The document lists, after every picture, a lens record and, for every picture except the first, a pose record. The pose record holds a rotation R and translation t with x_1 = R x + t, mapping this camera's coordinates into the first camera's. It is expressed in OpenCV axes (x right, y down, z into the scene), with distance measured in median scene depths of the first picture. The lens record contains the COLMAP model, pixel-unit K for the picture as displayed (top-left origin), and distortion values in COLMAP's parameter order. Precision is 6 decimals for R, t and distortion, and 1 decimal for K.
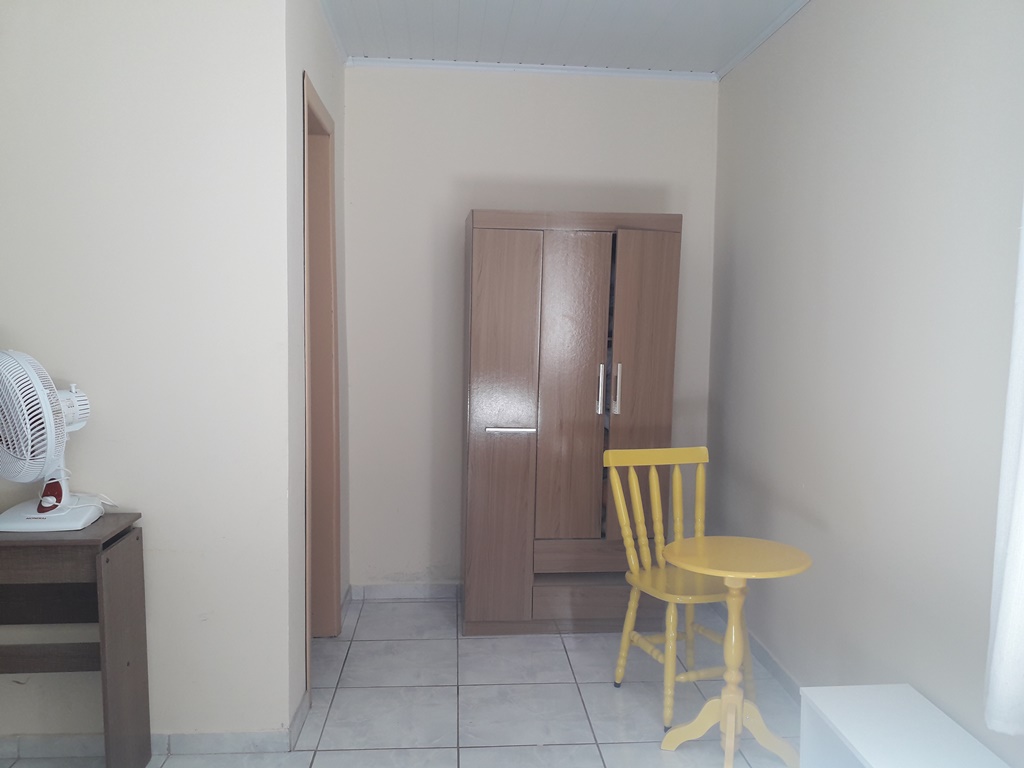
lens RADIAL K [[816.0, 0, 509.0], [0, 816.0, 386.8], [0, 0, 1]] dist [0.085397, -0.095576]
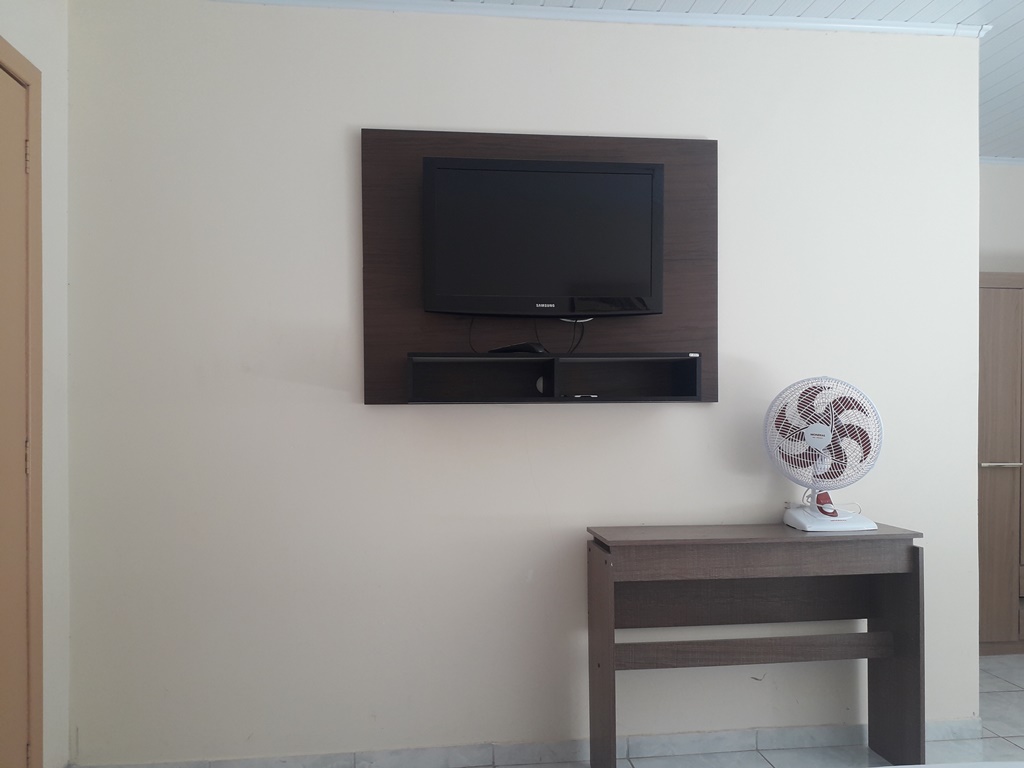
lens RADIAL K [[816.0, 0, 508.5], [0, 816.0, 385.0], [0, 0, 1]] dist [0.085397, -0.095576]
pose [[0.998117, -0.015262, 0.059406, -0.904539], [0.022276, 0.992612, -0.119267, 0.079643], [-0.057147, 0.120366, 0.991083, -0.129883]]
